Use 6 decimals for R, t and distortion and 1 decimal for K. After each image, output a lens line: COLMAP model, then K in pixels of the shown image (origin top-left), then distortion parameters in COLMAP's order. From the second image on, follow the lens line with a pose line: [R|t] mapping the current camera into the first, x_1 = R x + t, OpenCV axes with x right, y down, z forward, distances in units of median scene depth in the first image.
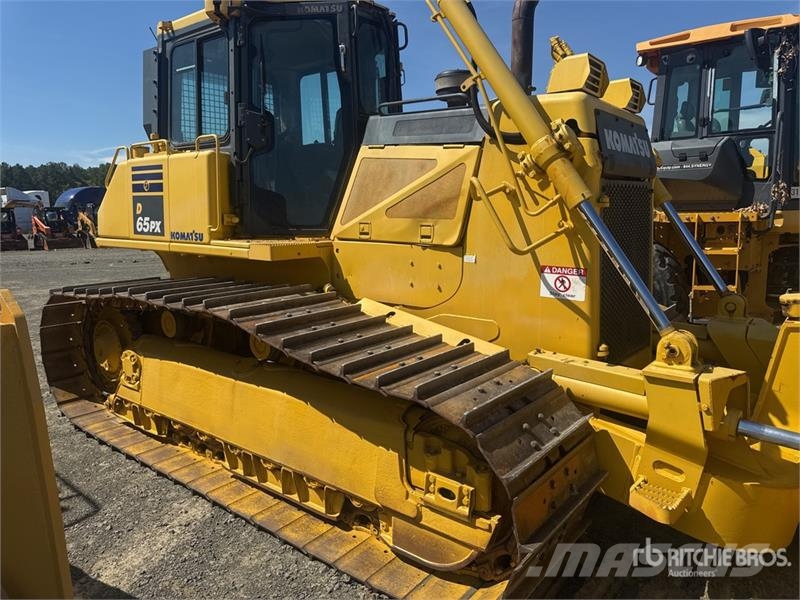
lens RADIAL K [[554.4, 0, 400.0], [0, 554.4, 300.0], [0, 0, 1]] dist [0.099618, -0.166017]
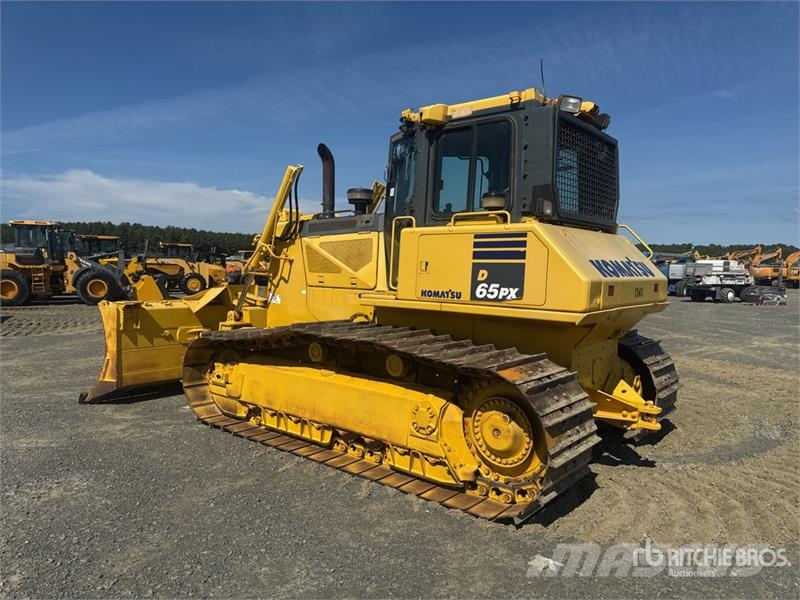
lens RADIAL K [[577.3, 0, 400.0], [0, 577.3, 300.0], [0, 0, 1]] dist [0.063065, -0.112202]
pose [[0.999719, 0.016815, -0.016710, -0.653136], [-0.018524, 0.993979, -0.107998, -0.004874], [0.014794, 0.108277, 0.994011, -0.025000]]
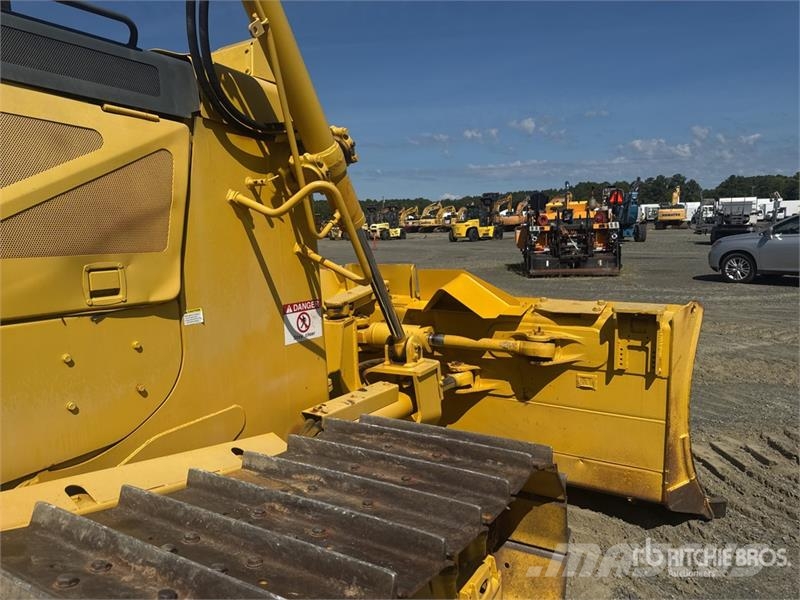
lens RADIAL K [[566.8, 0, 391.2], [0, 566.8, 311.9], [0, 0, 1]] dist [0.073244, -0.108261]
pose [[-0.134034, -0.133052, 0.982004, -0.378880], [0.191798, 0.968725, 0.157431, -0.105304], [-0.972239, 0.209447, -0.104323, 0.674684]]
